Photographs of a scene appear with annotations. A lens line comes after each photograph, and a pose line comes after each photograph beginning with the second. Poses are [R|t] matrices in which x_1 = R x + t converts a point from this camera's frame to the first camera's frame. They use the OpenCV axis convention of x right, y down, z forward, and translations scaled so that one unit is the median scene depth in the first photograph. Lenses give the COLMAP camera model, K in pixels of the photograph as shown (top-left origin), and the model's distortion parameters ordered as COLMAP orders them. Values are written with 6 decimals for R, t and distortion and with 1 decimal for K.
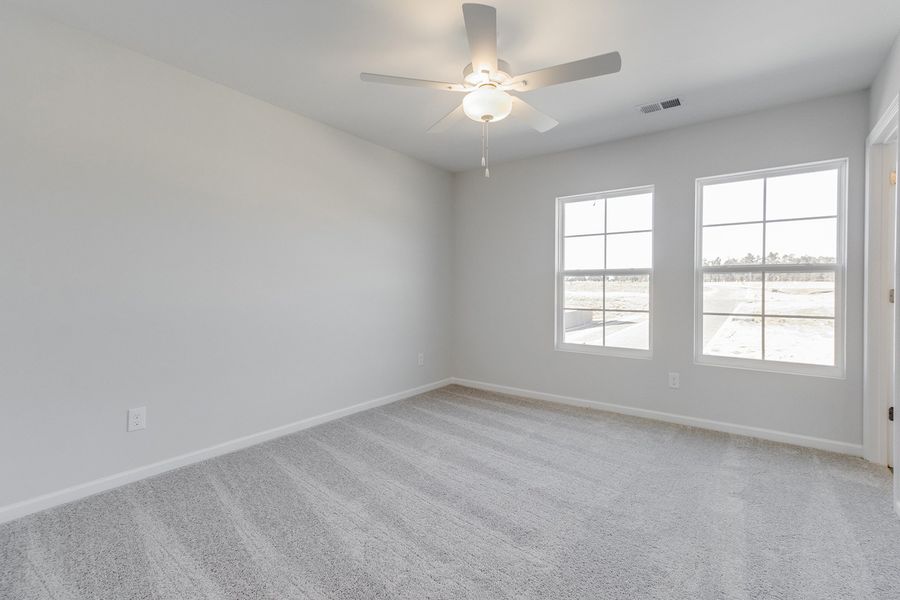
lens RADIAL K [[374.1, 0, 452.5], [0, 374.1, 297.5], [0, 0, 1]] dist [-0.017682, -0.000451]
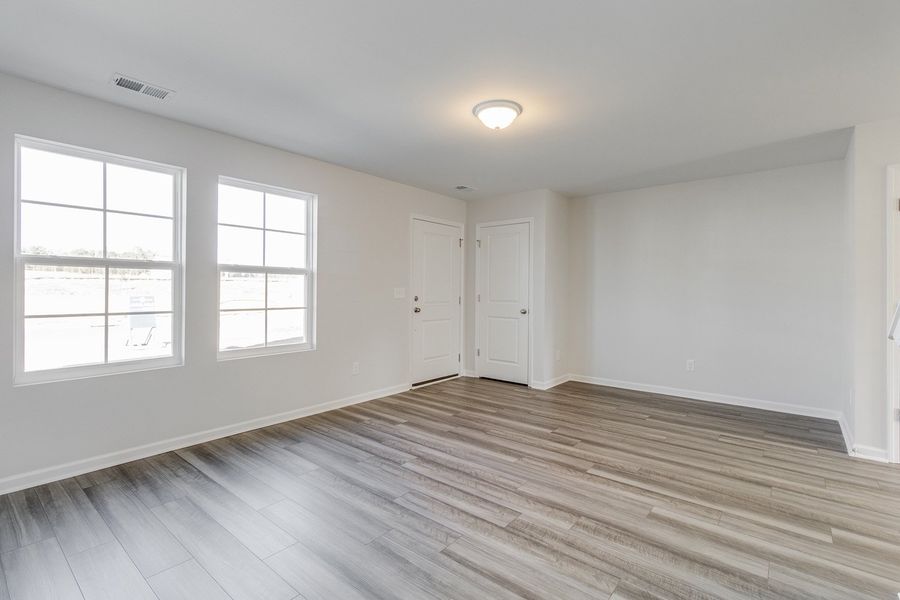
lens RADIAL K [[416.0, 0, 451.5], [0, 416.0, 290.8], [0, 0, 1]] dist [0.000009, -0.001991]
pose [[0.049647, -0.009741, 0.998719, -0.389665], [0.017580, 0.999806, 0.008878, -0.008808], [-0.998612, 0.017116, 0.049808, 0.293007]]
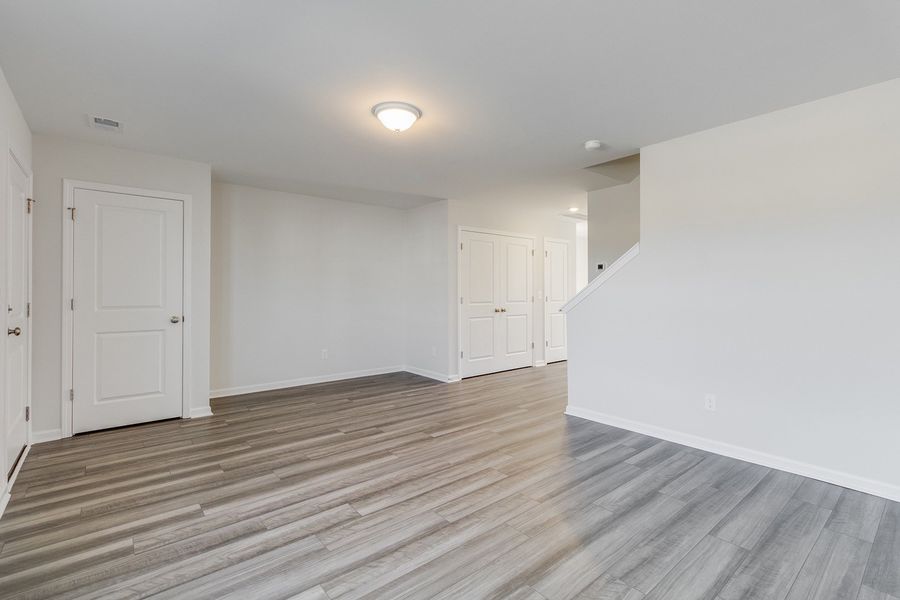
lens RADIAL K [[416.0, 0, 466.0], [0, 416.0, 287.9], [0, 0, 1]] dist [0.000009, -0.001991]
pose [[-0.976218, -0.008155, 0.216636, 0.149507], [-0.004980, 0.999872, 0.015196, -0.022097], [-0.216732, 0.013756, -0.976134, 1.057428]]
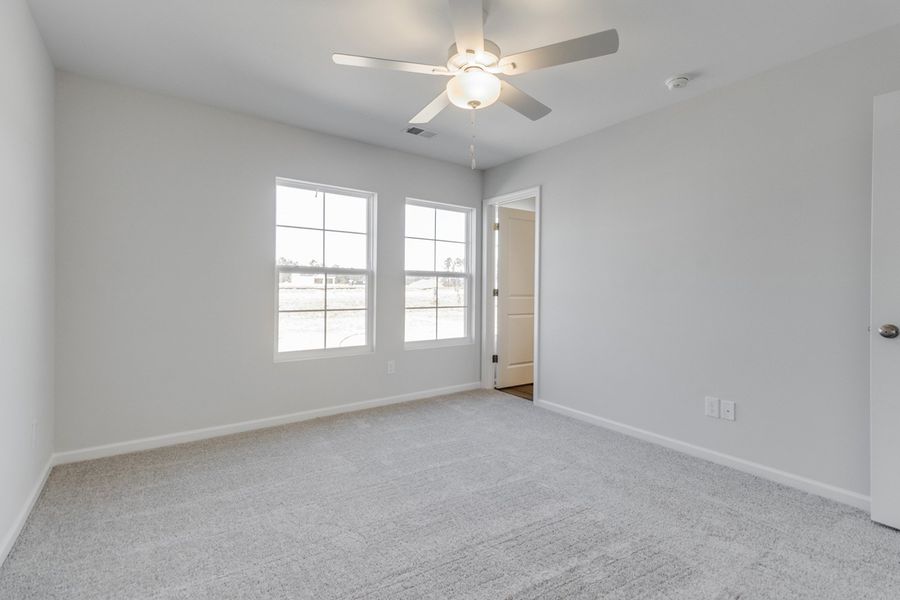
lens RADIAL K [[416.0, 0, 454.2], [0, 416.0, 294.8], [0, 0, 1]] dist [0.000009, -0.001991]
pose [[0.292877, -0.015971, 0.956017, -0.535363], [0.018046, 0.999775, 0.011173, -0.012770], [-0.955980, 0.013980, 0.293099, 0.399549]]
